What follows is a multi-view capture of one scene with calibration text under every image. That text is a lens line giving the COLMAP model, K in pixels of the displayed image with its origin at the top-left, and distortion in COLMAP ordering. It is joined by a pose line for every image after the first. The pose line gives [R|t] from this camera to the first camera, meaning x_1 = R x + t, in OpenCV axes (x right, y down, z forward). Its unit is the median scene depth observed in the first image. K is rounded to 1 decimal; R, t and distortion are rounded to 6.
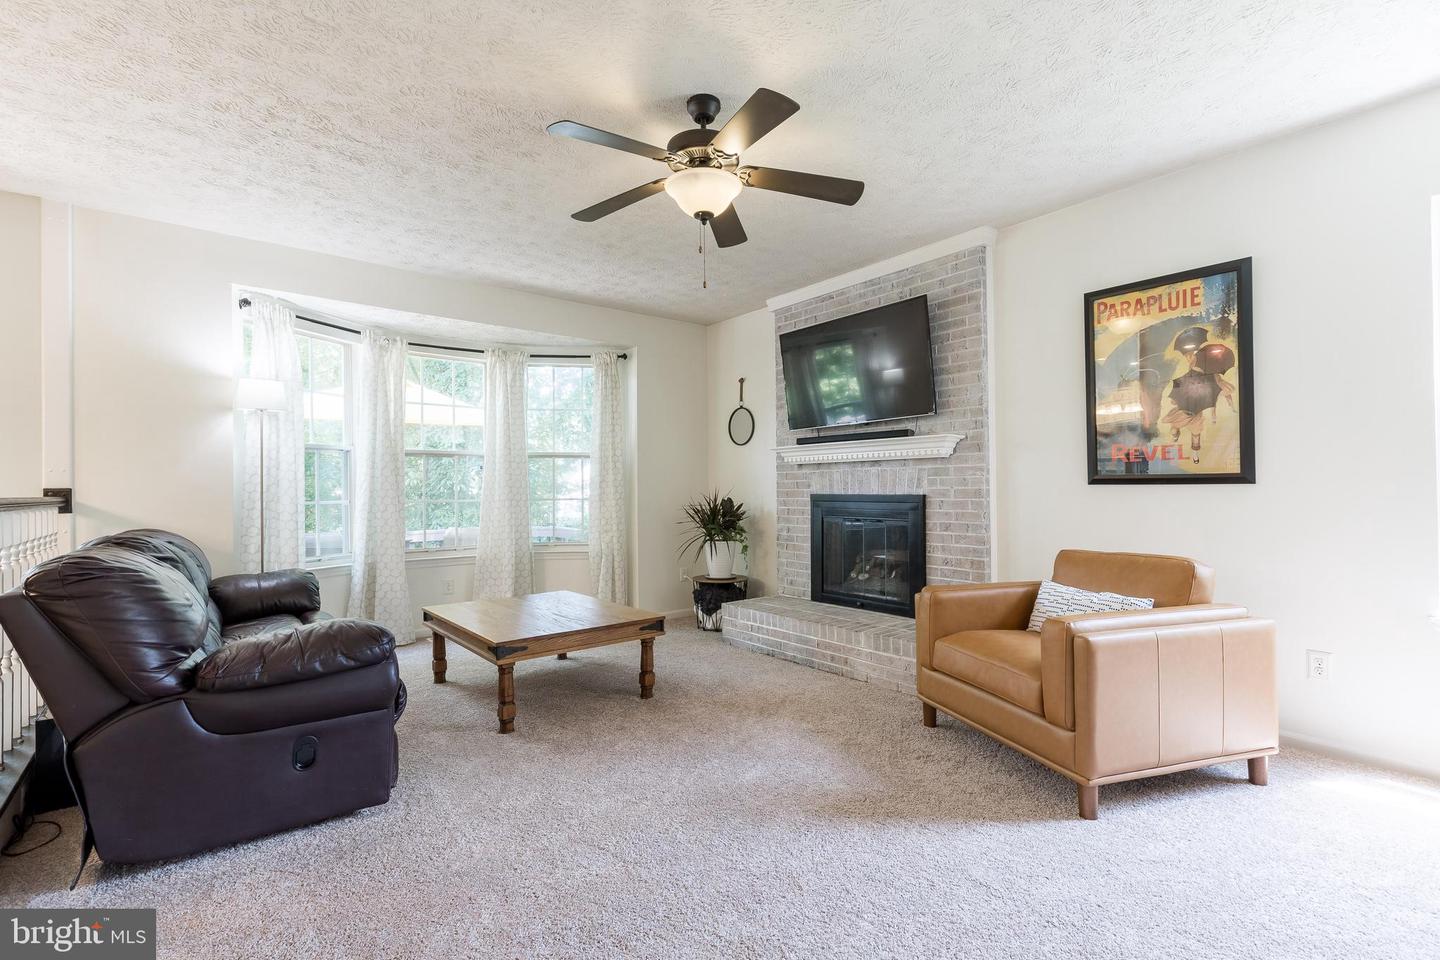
lens RADIAL K [[657.1, 0, 718.1], [0, 657.1, 483.8], [0, 0, 1]] dist [-0.004582, -0.001360]
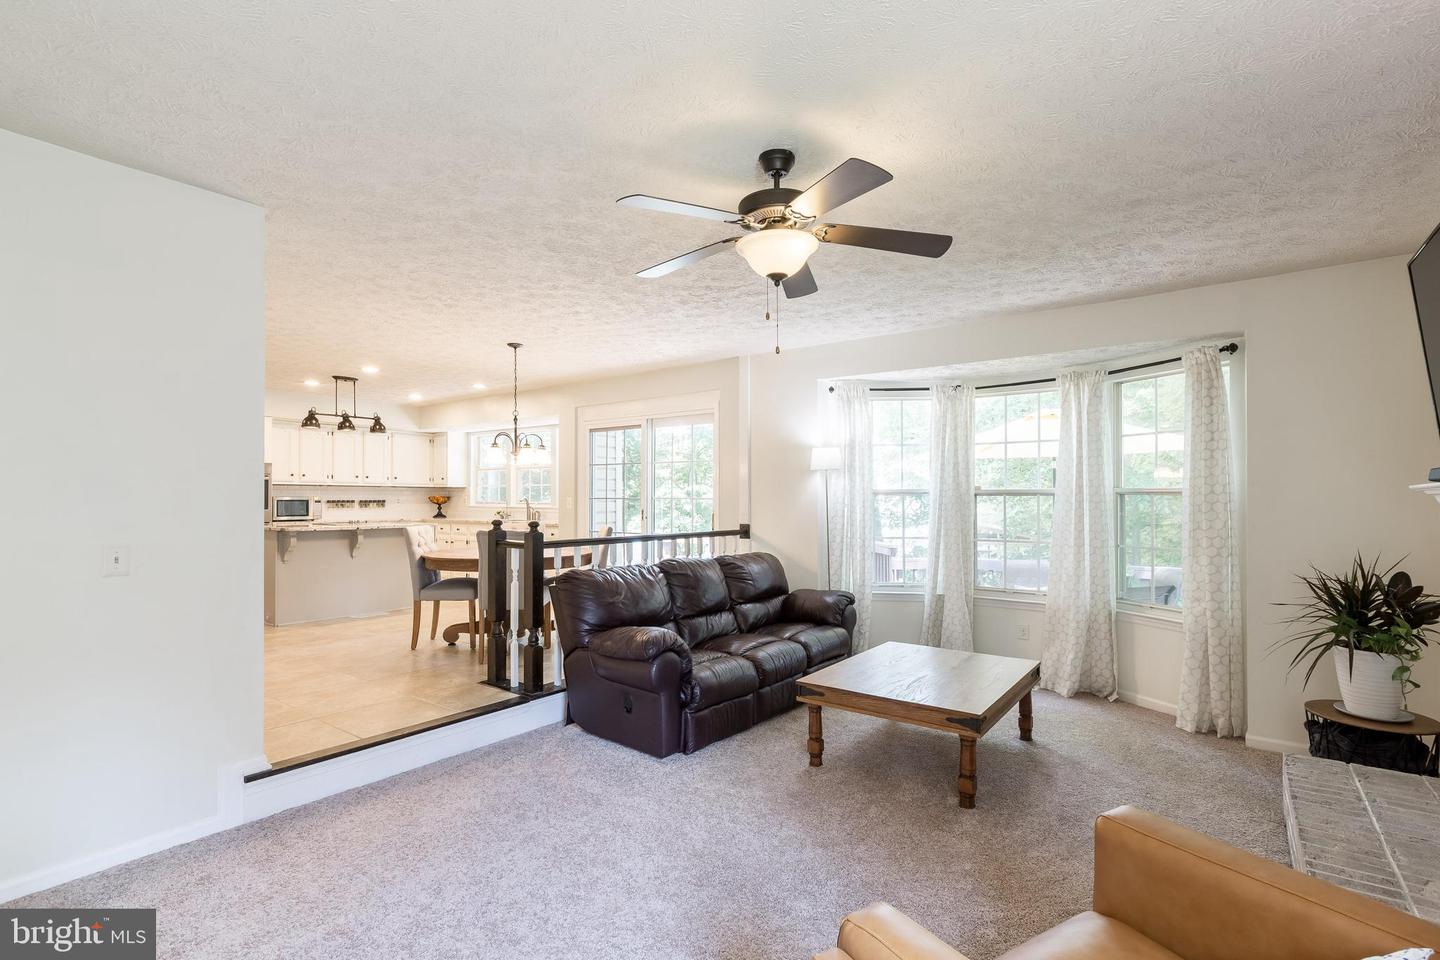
lens RADIAL K [[657.1, 0, 696.4], [0, 657.1, 503.4], [0, 0, 1]] dist [-0.004582, -0.001360]
pose [[0.231036, 0.014439, -0.972838, 0.599489], [0.007575, 0.999833, 0.016639, -0.073448], [0.972916, -0.011213, 0.230888, 0.458363]]
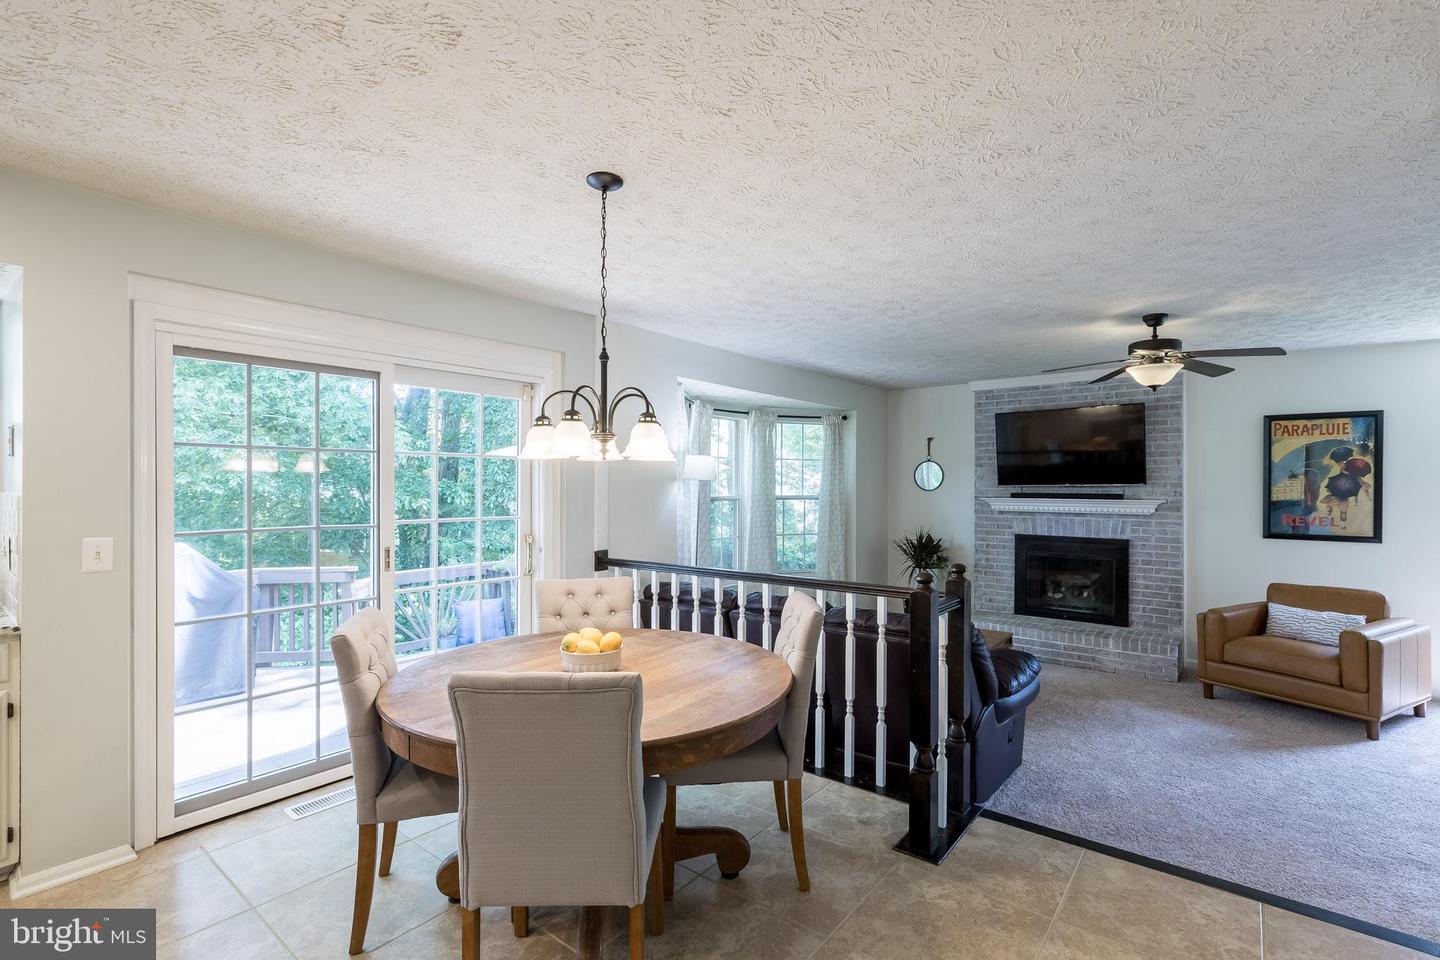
lens RADIAL K [[657.1, 0, 721.2], [0, 657.1, 477.8], [0, 0, 1]] dist [-0.004582, -0.001360]
pose [[0.977633, 0.014610, 0.209809, -0.952019], [-0.013344, 0.999883, -0.007446, -0.106099], [-0.209893, 0.004480, 0.977714, -0.230775]]
